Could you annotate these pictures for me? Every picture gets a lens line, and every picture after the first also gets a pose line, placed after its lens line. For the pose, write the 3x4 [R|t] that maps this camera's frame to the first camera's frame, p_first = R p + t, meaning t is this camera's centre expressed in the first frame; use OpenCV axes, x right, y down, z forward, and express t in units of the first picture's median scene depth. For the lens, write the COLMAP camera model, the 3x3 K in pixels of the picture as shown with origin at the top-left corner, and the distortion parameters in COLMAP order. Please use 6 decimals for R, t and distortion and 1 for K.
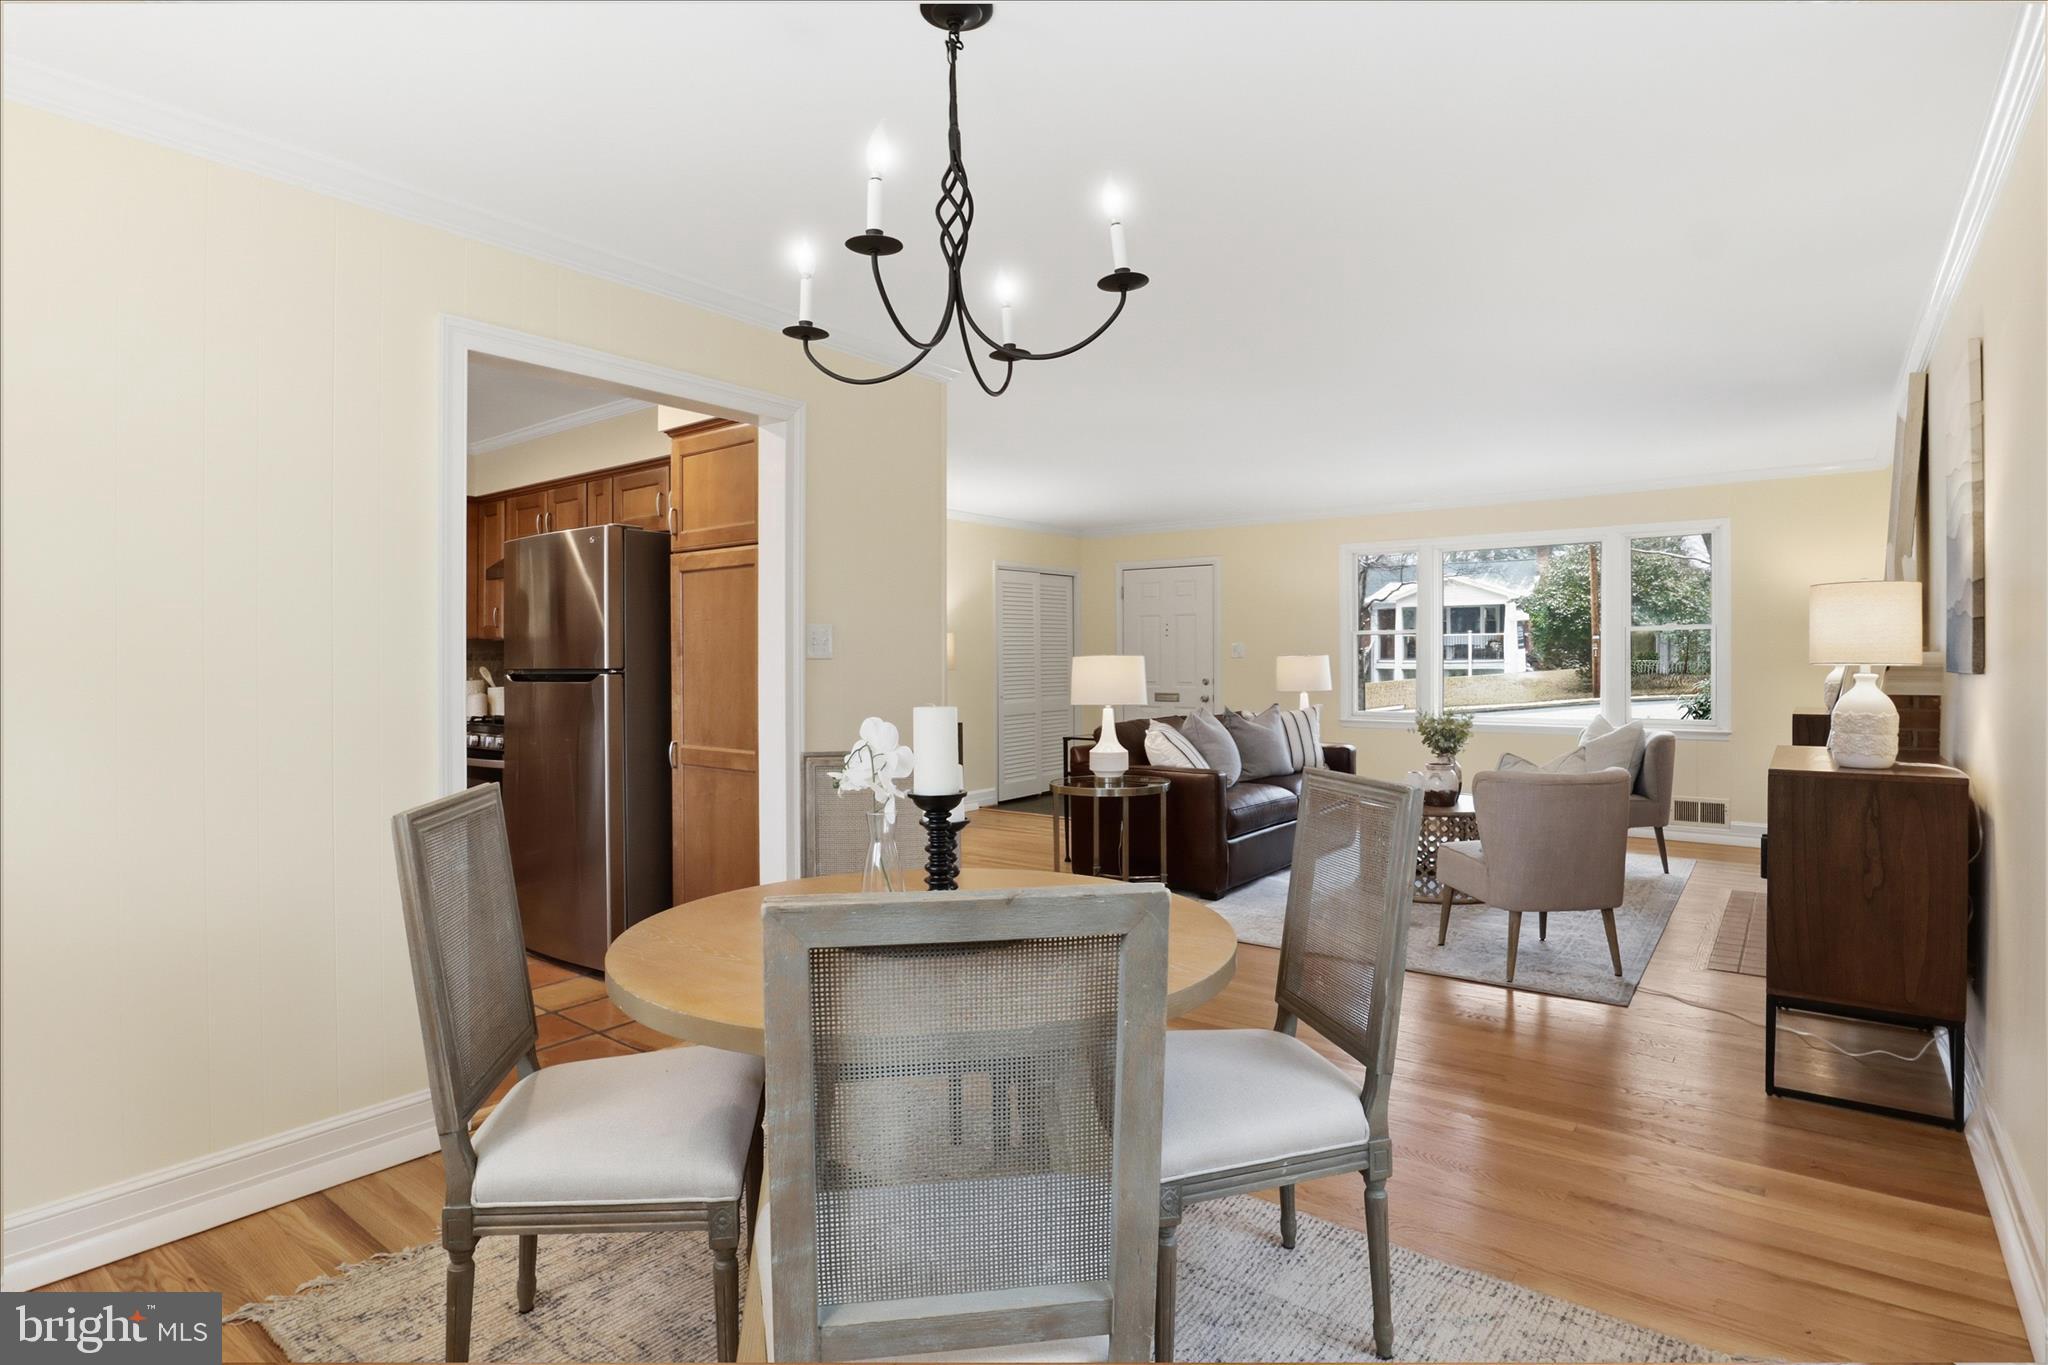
lens RADIAL K [[1035.6, 0, 1023.4], [0, 1035.6, 676.5], [0, 0, 1]] dist [-0.036517, 0.003602]
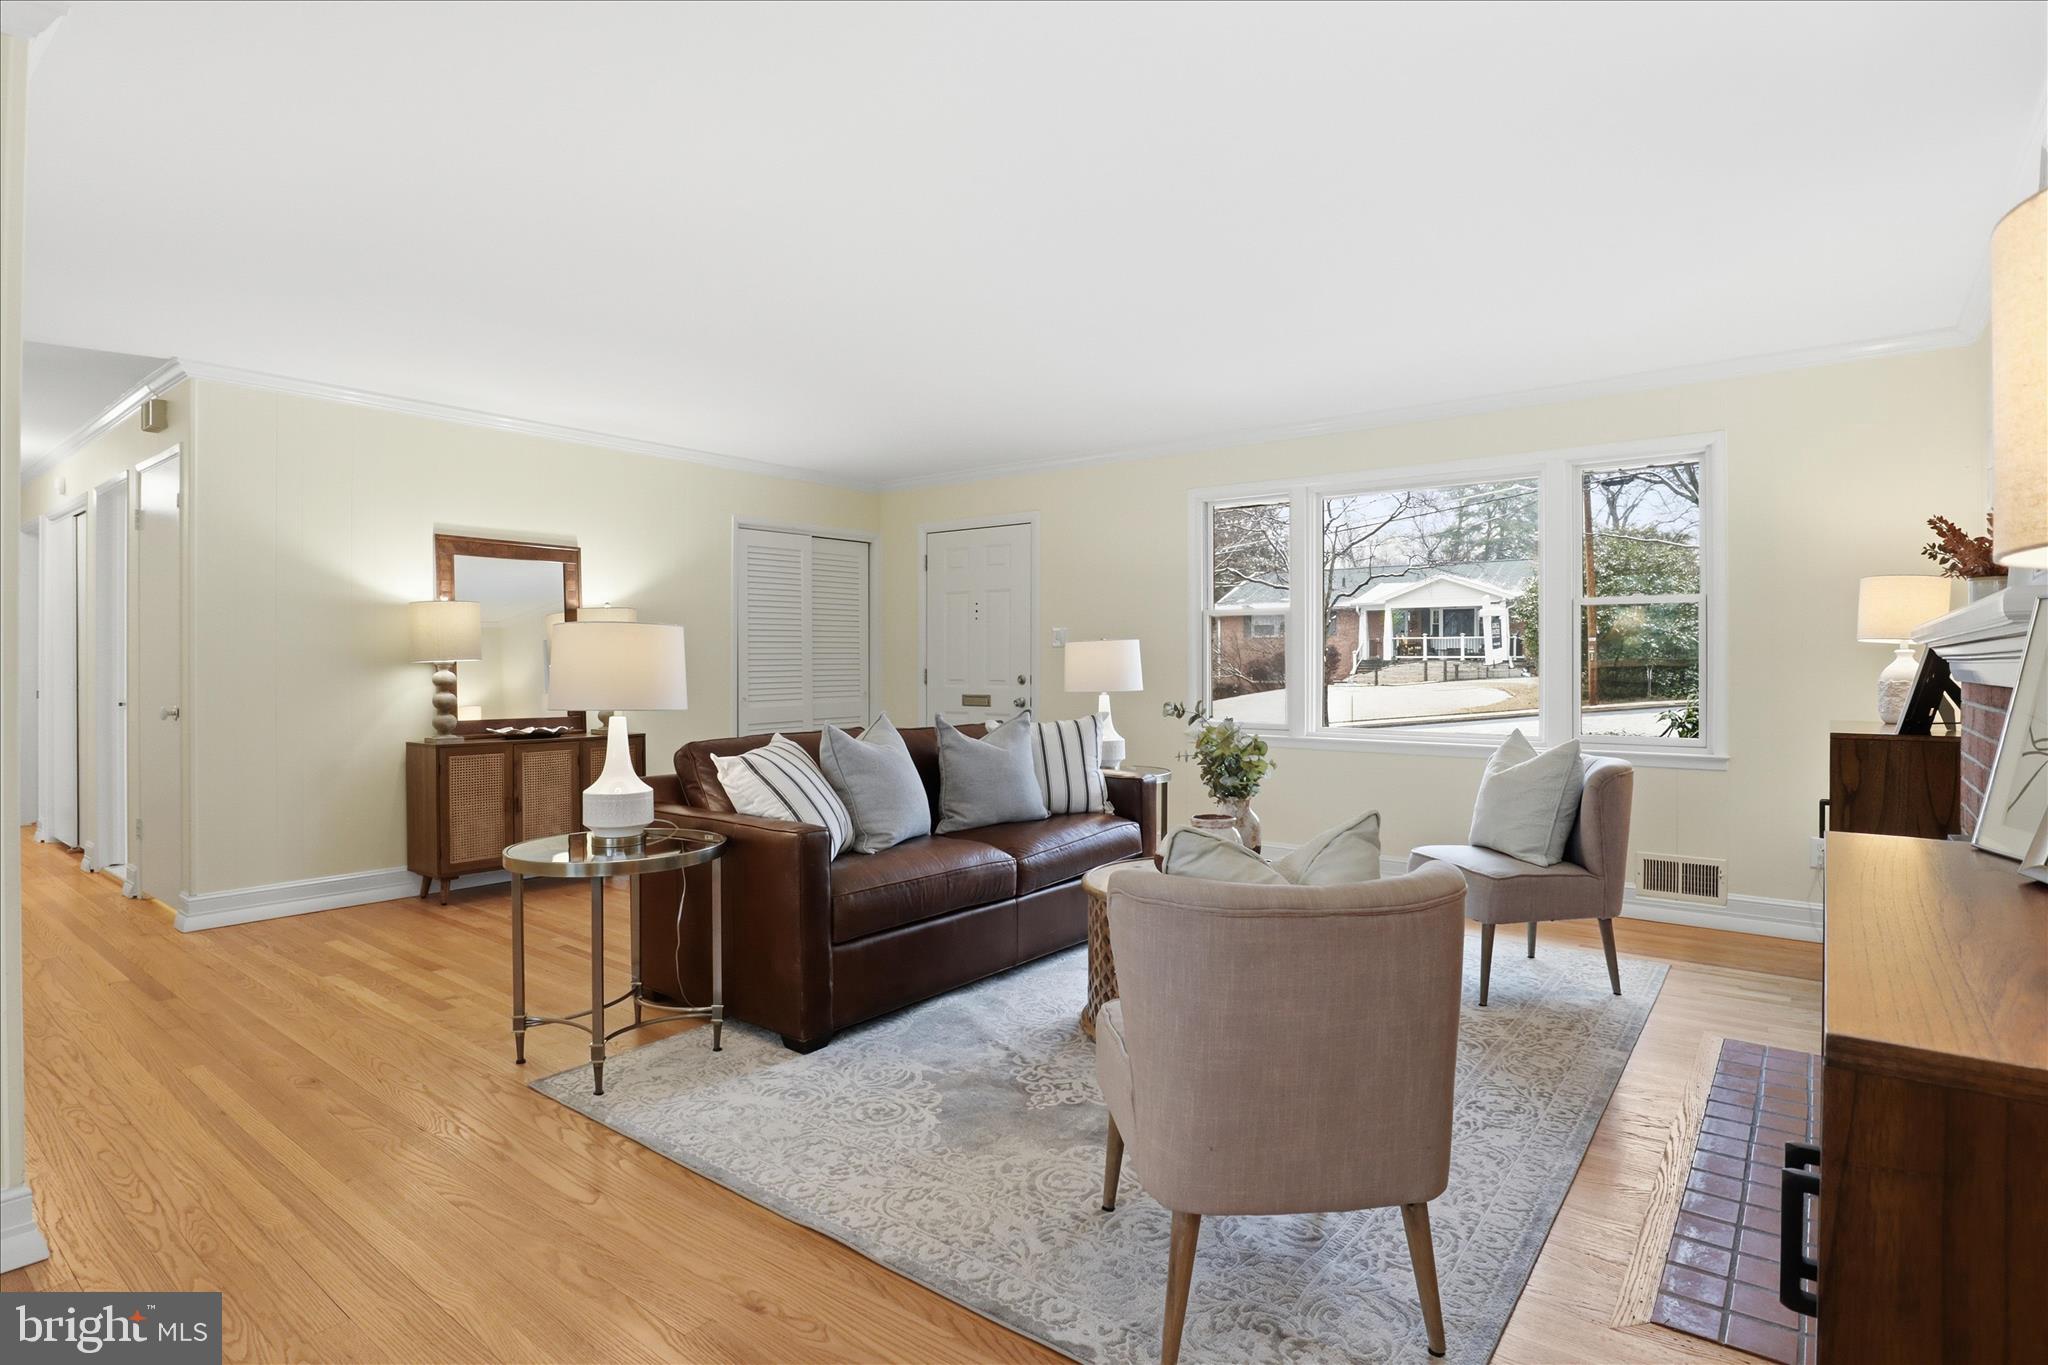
lens RADIAL K [[1035.6, 0, 1021.8], [0, 1035.6, 677.3], [0, 0, 1]] dist [-0.036517, 0.003602]
pose [[0.999949, 0.005521, -0.008493, 0.241620], [-0.005555, 0.999977, -0.003950, 0.007921], [0.008471, 0.003997, 0.999956, 0.335711]]
